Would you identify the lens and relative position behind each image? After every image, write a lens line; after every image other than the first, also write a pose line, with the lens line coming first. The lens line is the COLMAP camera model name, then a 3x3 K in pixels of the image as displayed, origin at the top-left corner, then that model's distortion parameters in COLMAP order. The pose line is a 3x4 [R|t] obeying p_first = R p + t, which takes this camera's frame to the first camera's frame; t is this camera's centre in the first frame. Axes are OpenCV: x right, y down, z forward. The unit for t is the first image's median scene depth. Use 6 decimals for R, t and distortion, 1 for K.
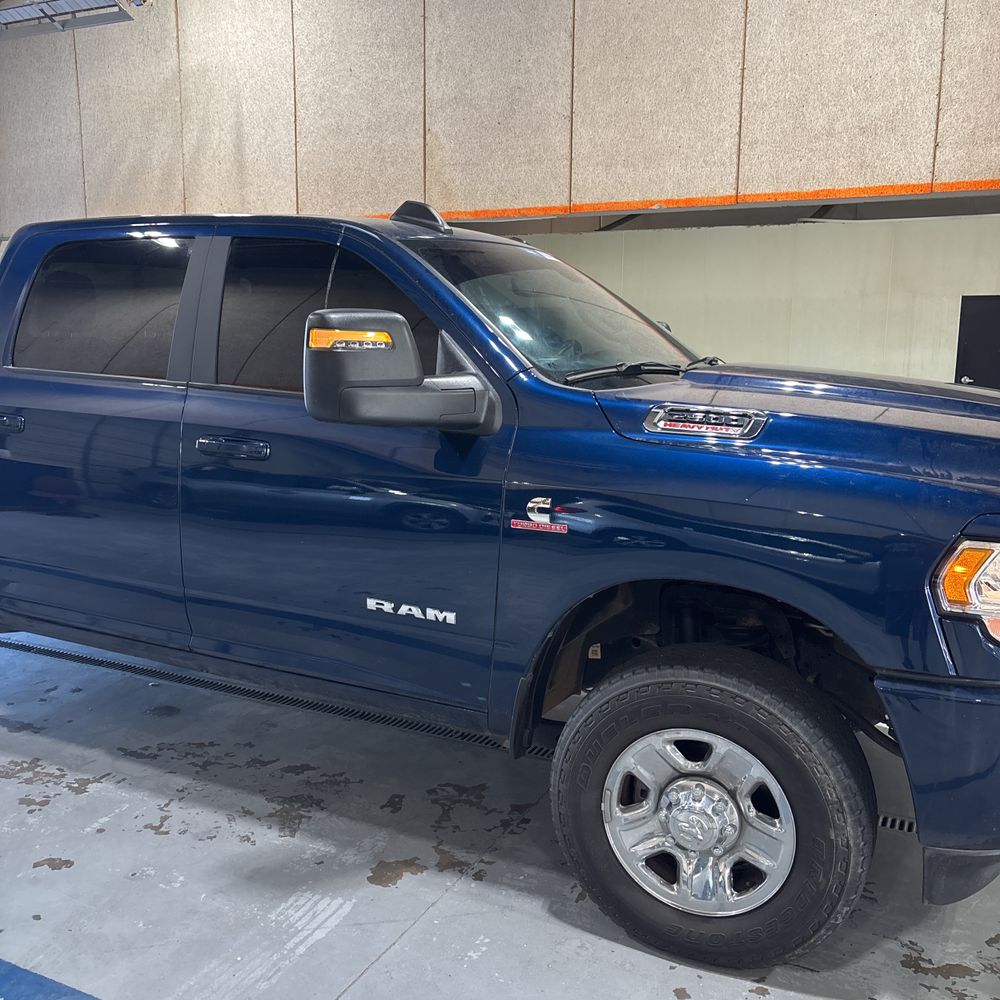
lens RADIAL K [[1018.4, 0, 492.0], [0, 1018.4, 501.7], [0, 0, 1]] dist [0.017102, 0.000000]
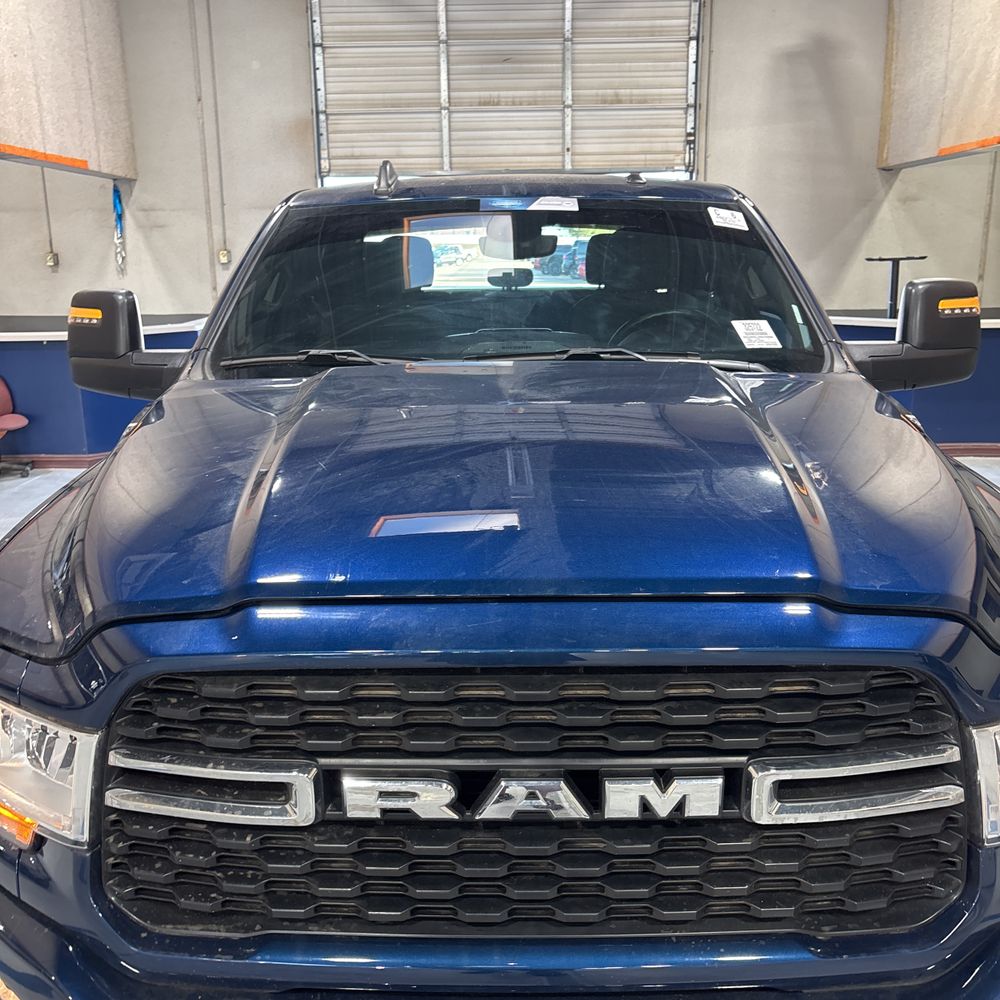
lens RADIAL K [[1018.4, 0, 495.5], [0, 1018.4, 494.4], [0, 0, 1]] dist [0.017102, 0.000000]
pose [[0.433683, 0.199219, -0.878767, 0.445682], [-0.132107, 0.978772, 0.156694, -0.080411], [0.891329, 0.048135, 0.450795, 0.352563]]
